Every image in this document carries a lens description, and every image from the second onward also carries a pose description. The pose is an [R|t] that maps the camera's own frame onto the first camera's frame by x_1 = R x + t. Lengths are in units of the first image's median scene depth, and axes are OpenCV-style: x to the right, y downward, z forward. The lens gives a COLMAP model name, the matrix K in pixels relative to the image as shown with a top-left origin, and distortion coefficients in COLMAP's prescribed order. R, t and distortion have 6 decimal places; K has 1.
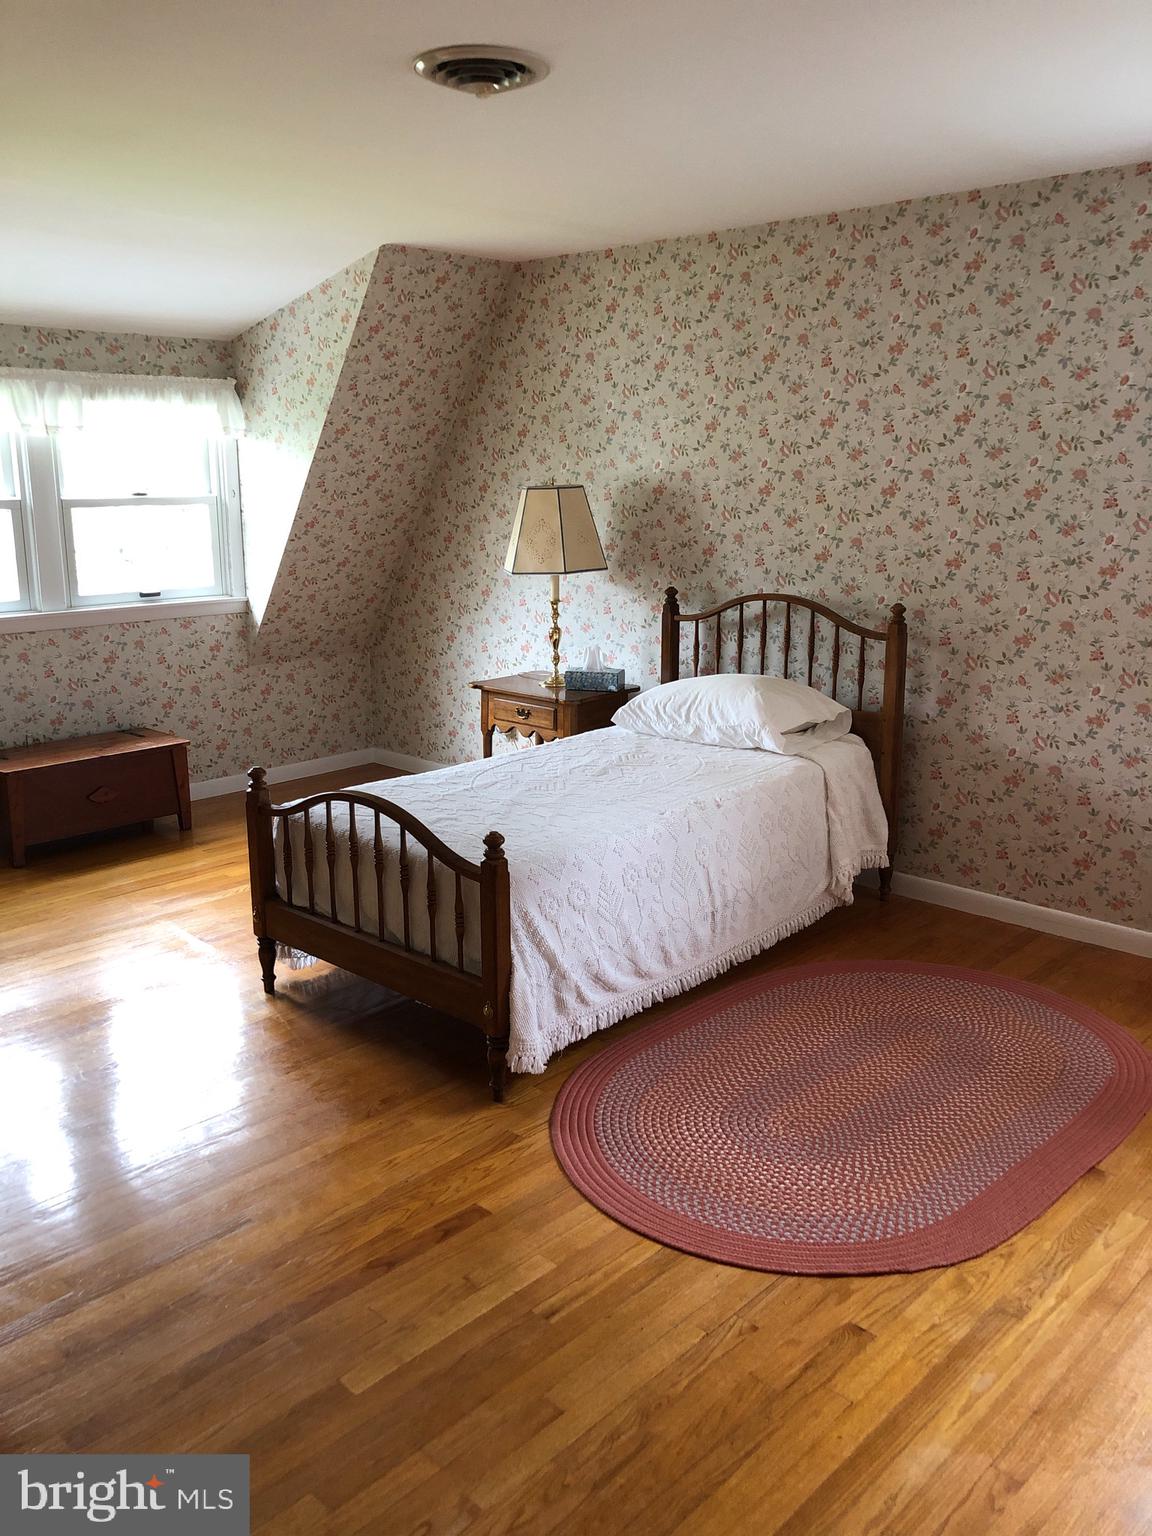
lens RADIAL K [[1270.9, 0, 576.0], [0, 1270.9, 768.0], [0, 0, 1]] dist [0.020787, 0.001127]
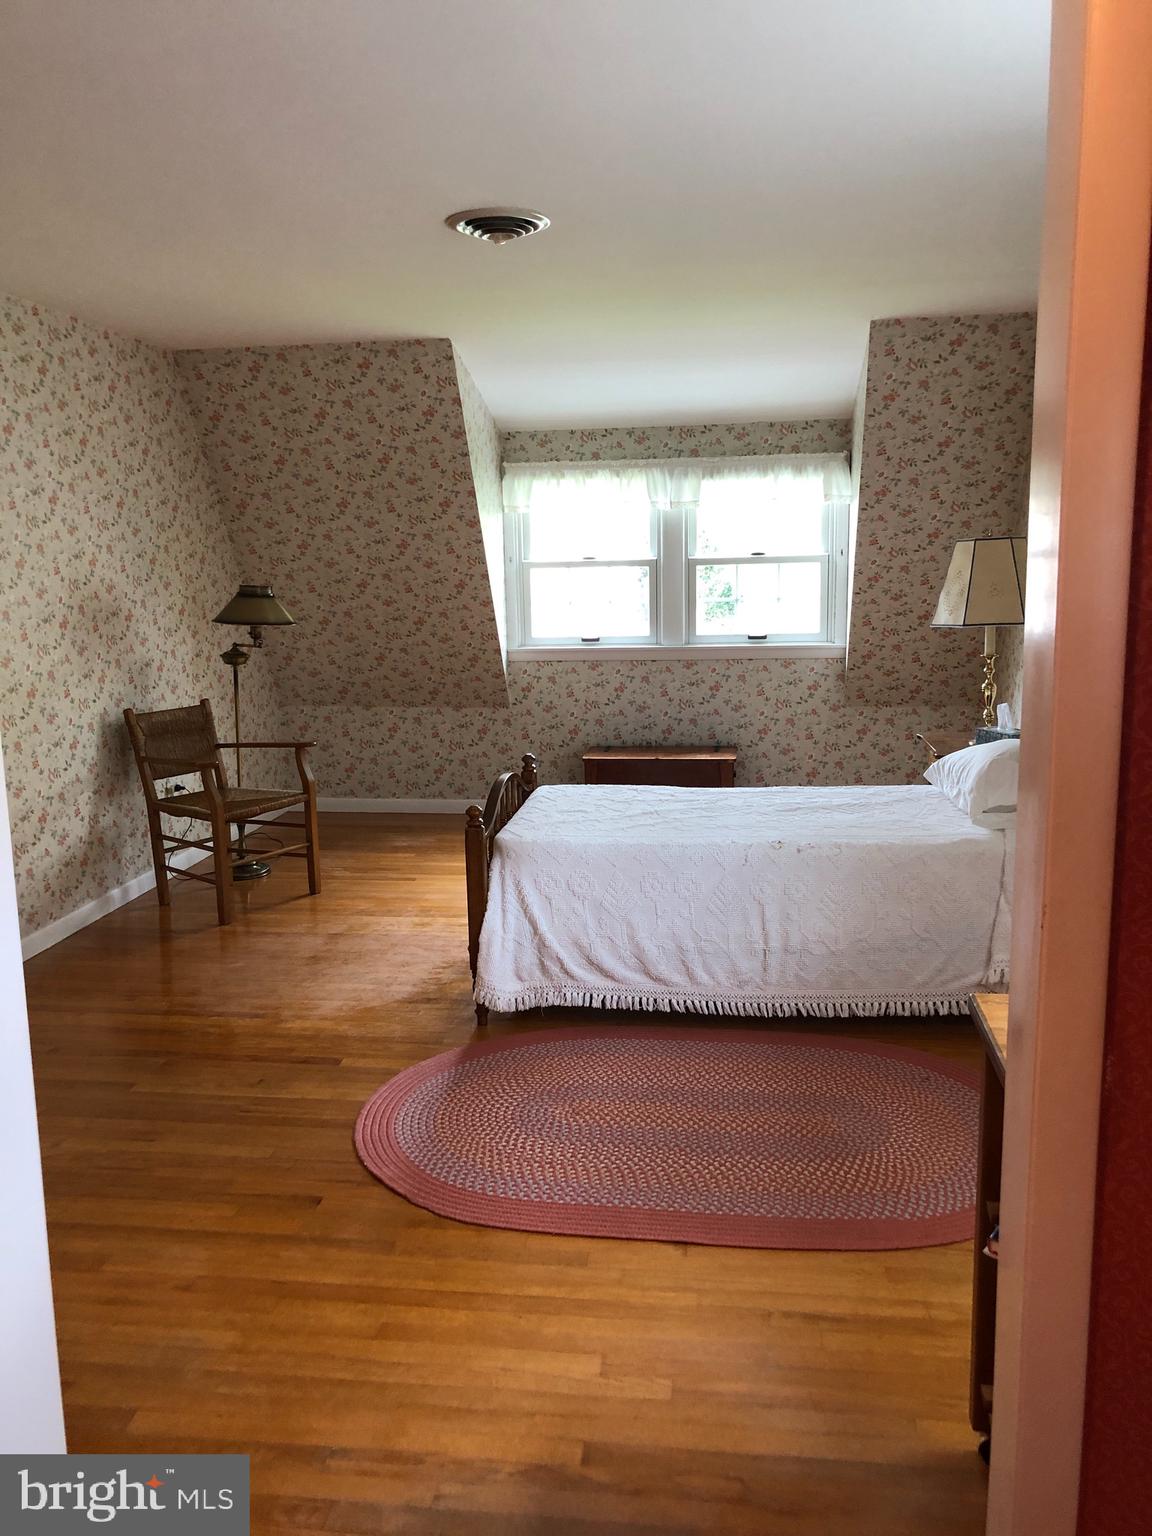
lens RADIAL K [[1283.7, 0, 576.0], [0, 1283.7, 768.0], [0, 0, 1]] dist [0.125990, -0.347894]
pose [[0.572520, 0.125237, -0.810269, 0.594010], [-0.169424, 0.985006, 0.032533, -0.027208], [0.802195, 0.118653, 0.585154, 0.180298]]
